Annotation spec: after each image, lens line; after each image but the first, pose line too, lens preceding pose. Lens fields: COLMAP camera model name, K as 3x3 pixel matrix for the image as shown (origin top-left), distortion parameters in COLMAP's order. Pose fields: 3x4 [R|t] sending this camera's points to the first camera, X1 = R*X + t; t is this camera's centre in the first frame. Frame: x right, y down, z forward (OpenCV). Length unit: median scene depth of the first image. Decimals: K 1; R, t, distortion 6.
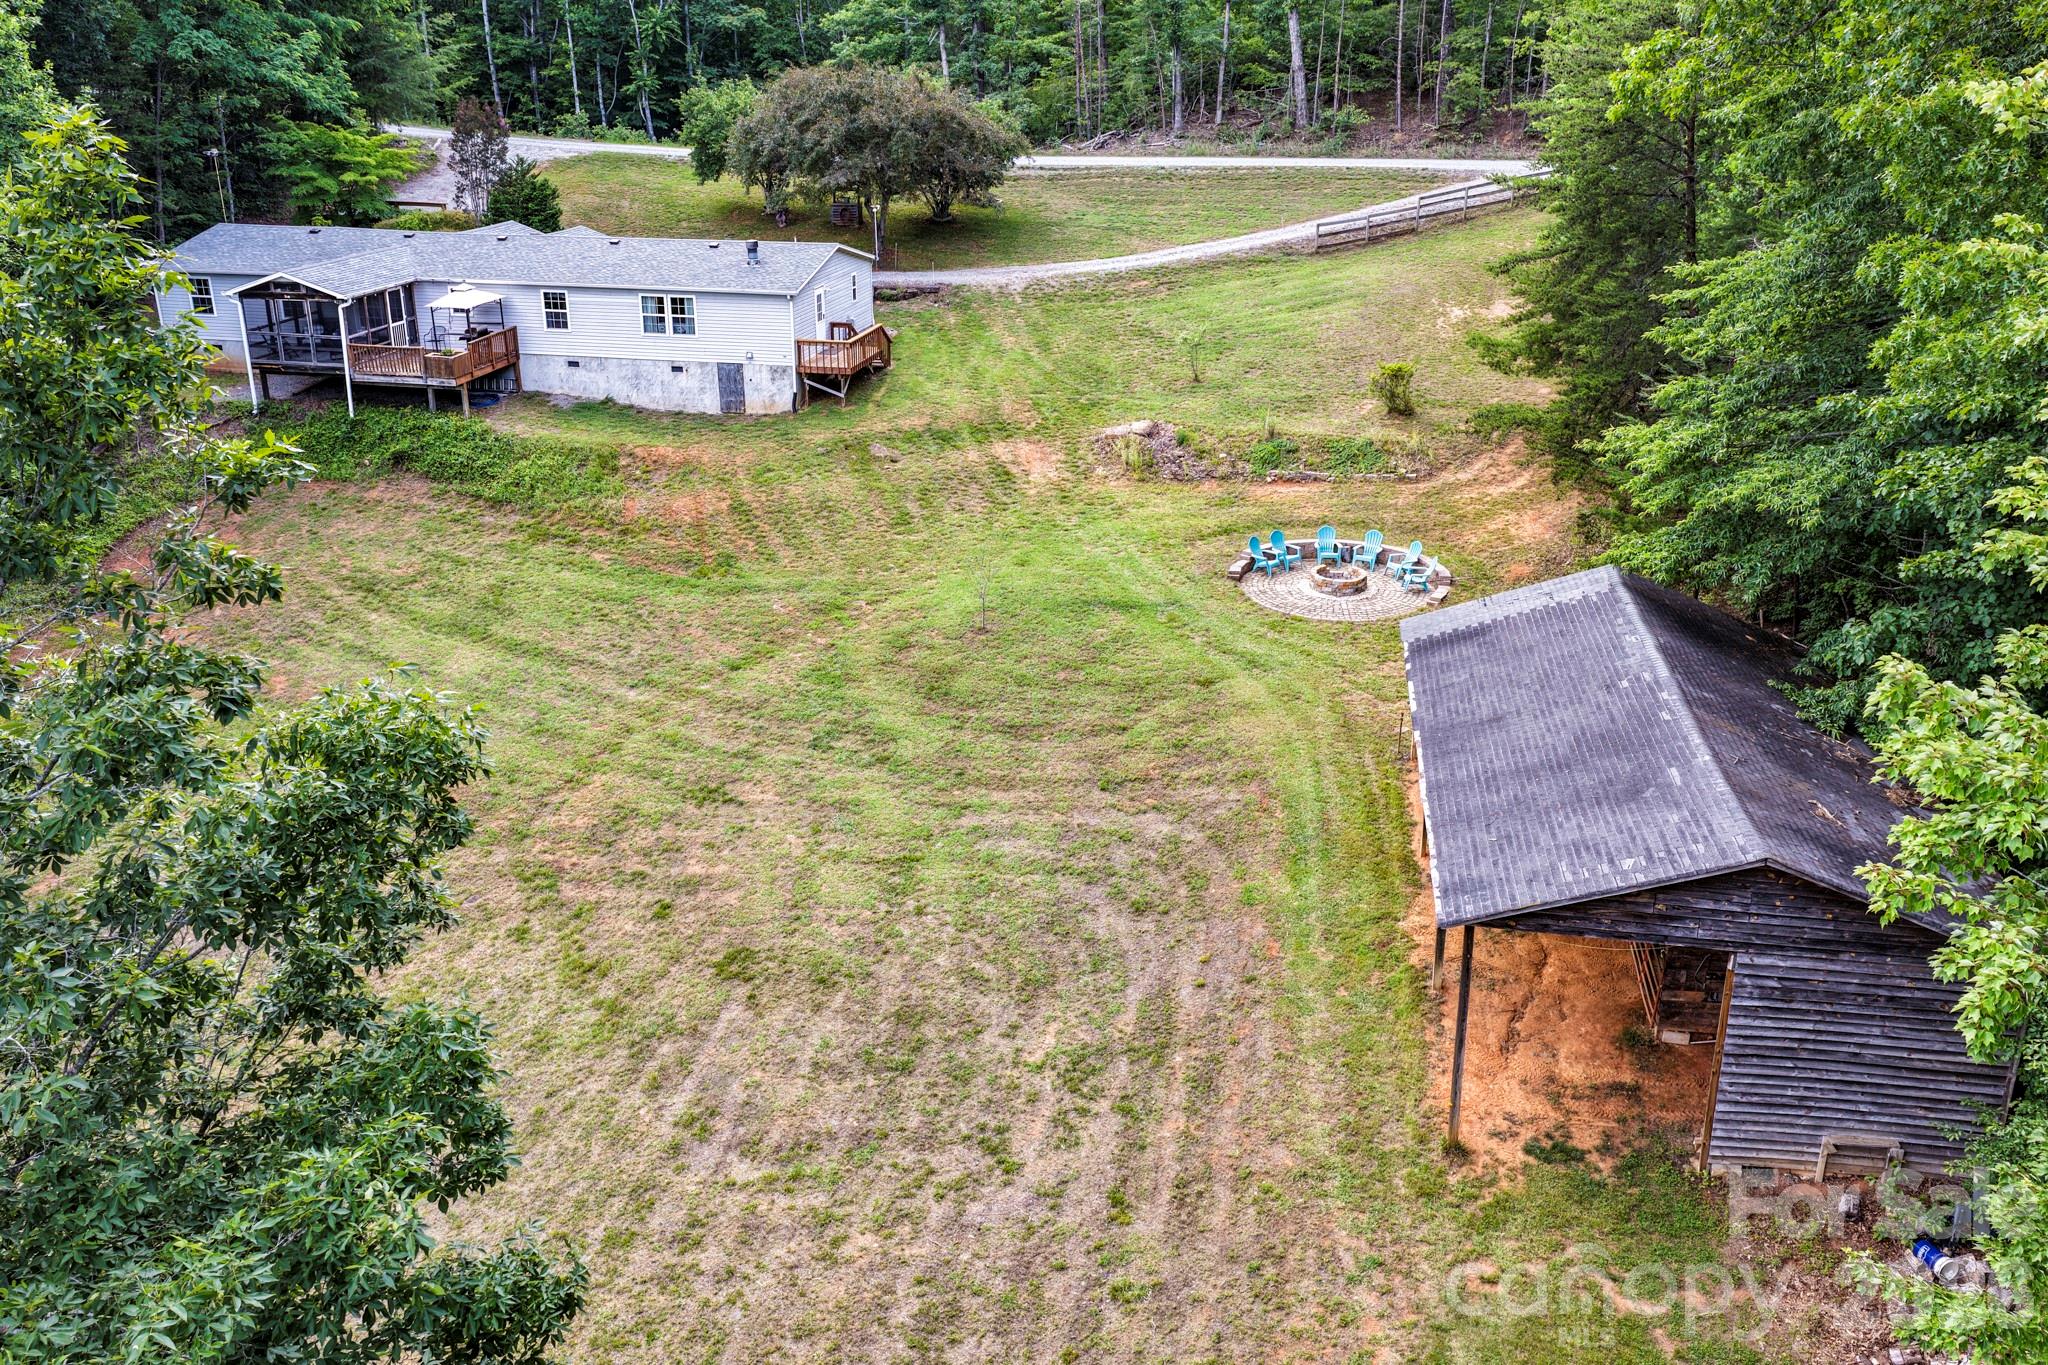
lens RADIAL K [[1718.8, 0, 1022.7], [0, 1718.8, 644.8], [0, 0, 1]] dist [0.001187, -0.005280]
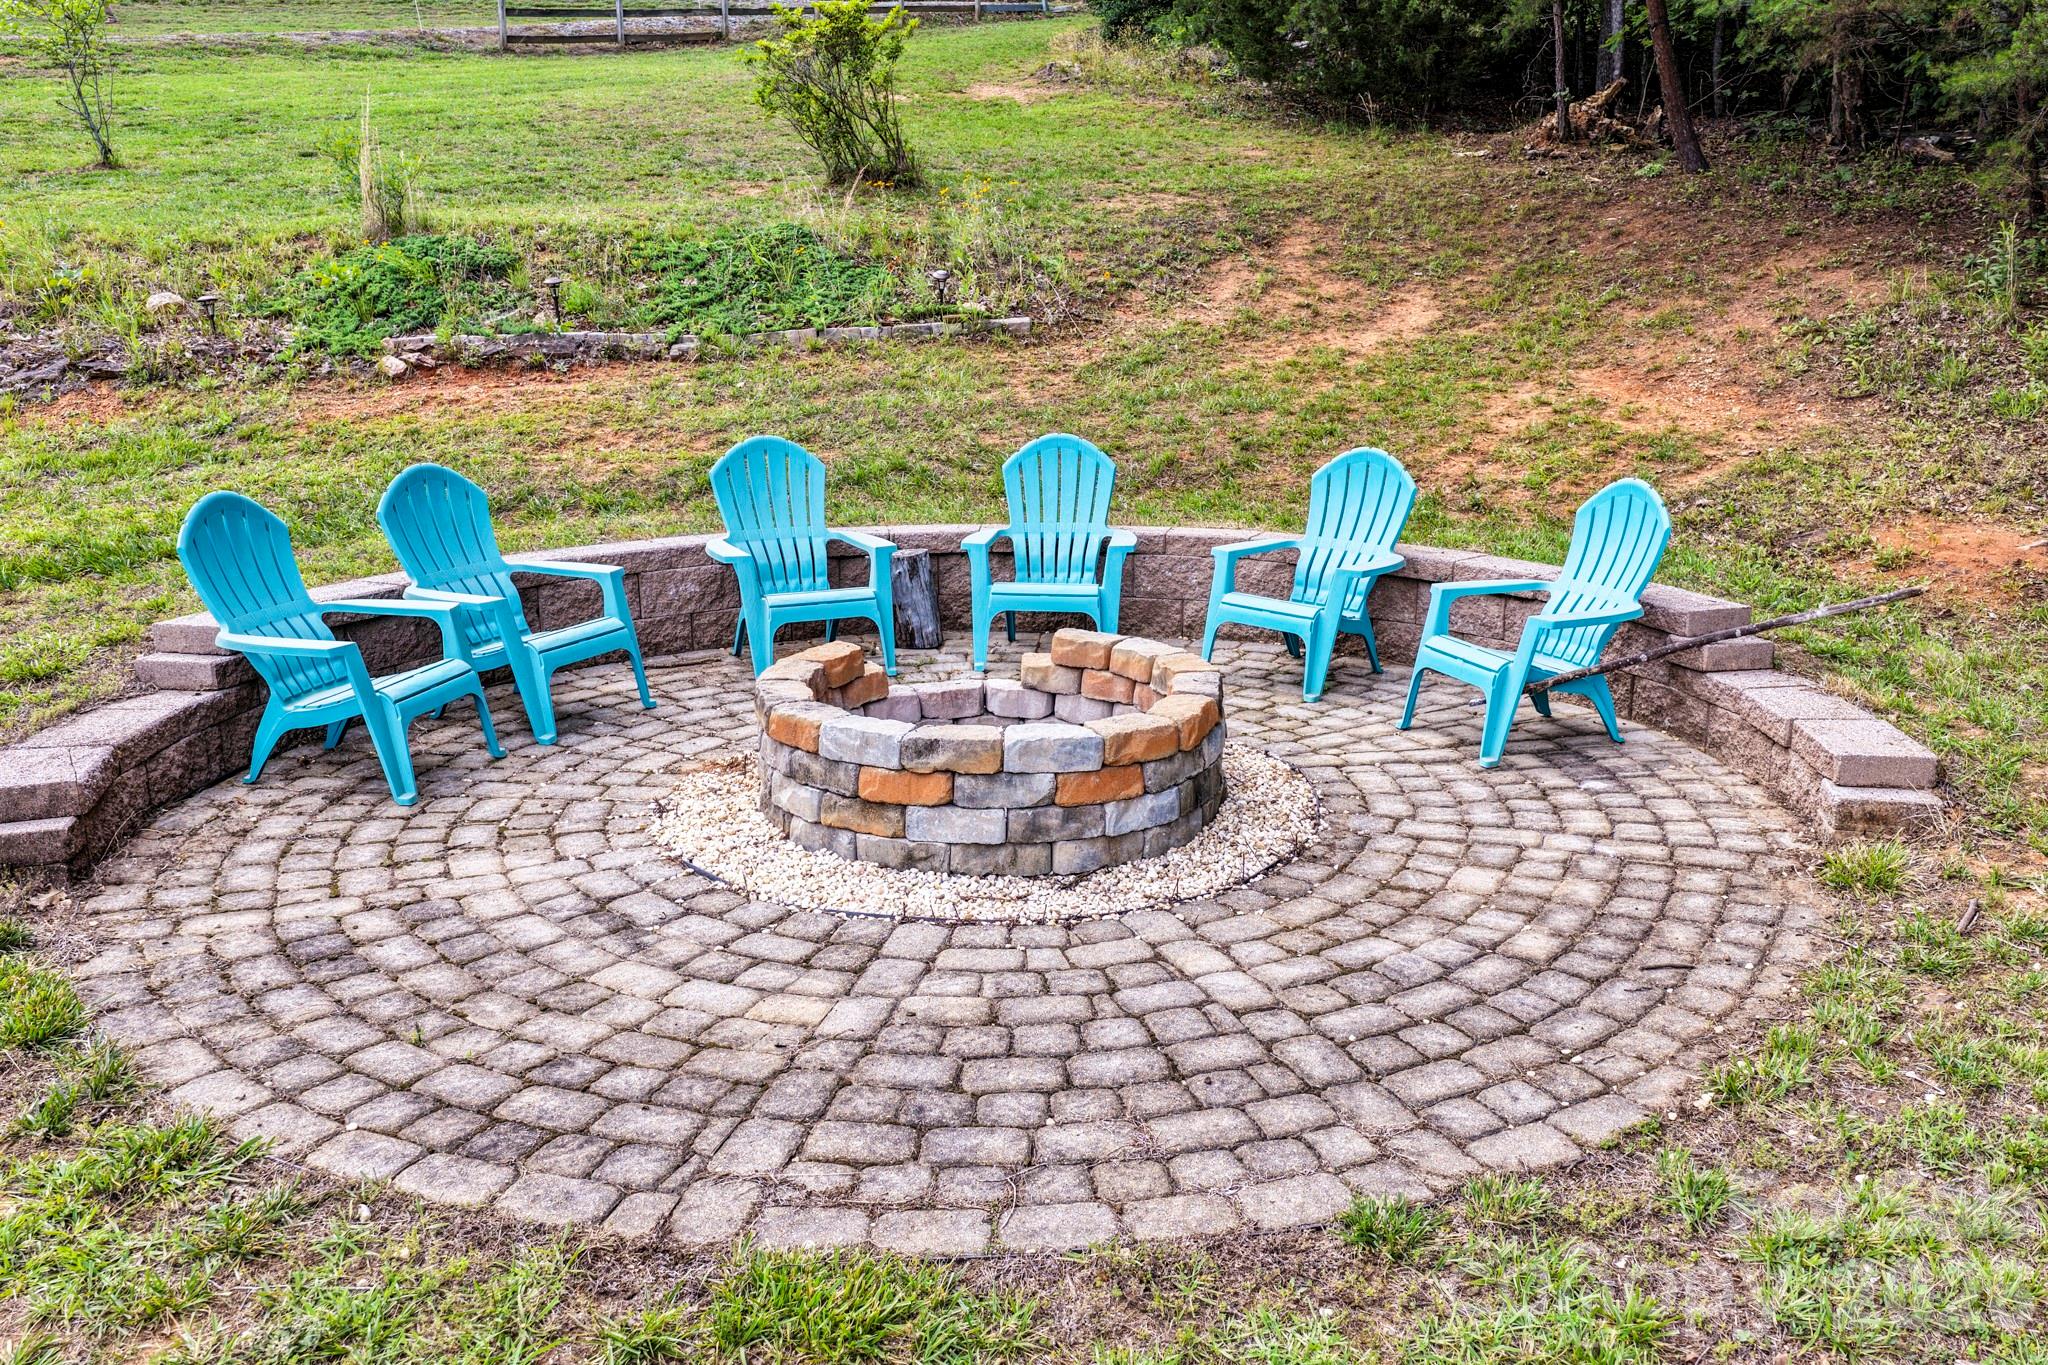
lens RADIAL K [[1718.8, 0, 1022.7], [0, 1718.8, 644.8], [0, 0, 1]] dist [0.001187, -0.005280]
pose [[0.897955, -0.100188, 0.428532, 0.129759], [0.161755, 0.980719, -0.109660, -0.029607], [-0.409283, 0.167787, 0.896847, 0.858367]]
